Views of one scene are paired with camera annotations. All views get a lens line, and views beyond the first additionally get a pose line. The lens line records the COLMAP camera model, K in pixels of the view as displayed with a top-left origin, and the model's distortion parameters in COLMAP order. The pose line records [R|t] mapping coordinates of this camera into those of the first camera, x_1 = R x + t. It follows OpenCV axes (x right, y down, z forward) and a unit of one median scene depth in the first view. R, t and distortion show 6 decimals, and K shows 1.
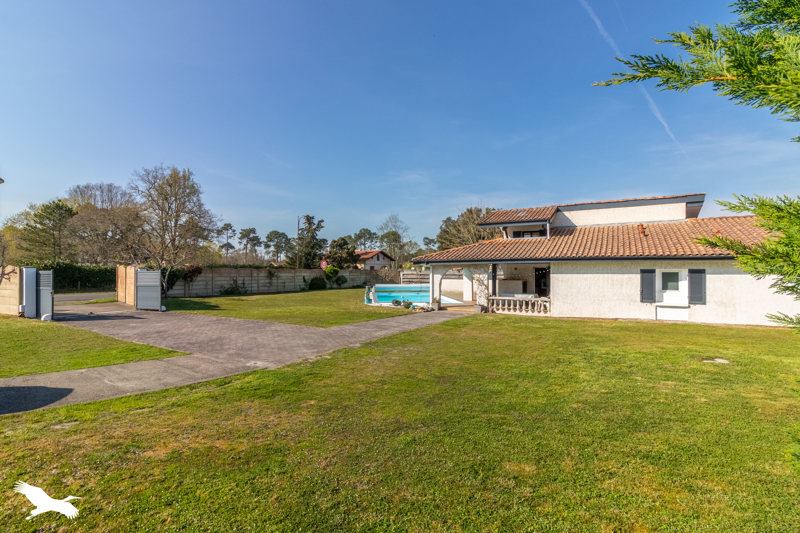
lens RADIAL K [[373.4, 0, 400.0], [0, 373.4, 270.2], [0, 0, 1]] dist [0.004317, 0.000421]
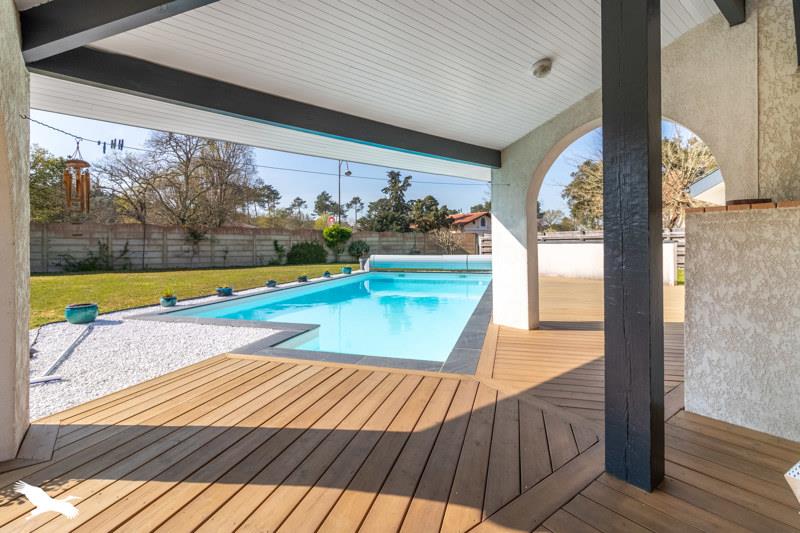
lens RADIAL K [[373.4, 0, 397.6], [0, 373.4, 245.5], [0, 0, 1]] dist [0.004317, 0.000421]
pose [[0.929448, -0.001838, -0.368947, 0.067402], [0.003845, 0.999982, 0.004705, 0.011104], [0.368932, -0.005791, 0.929438, 0.260644]]
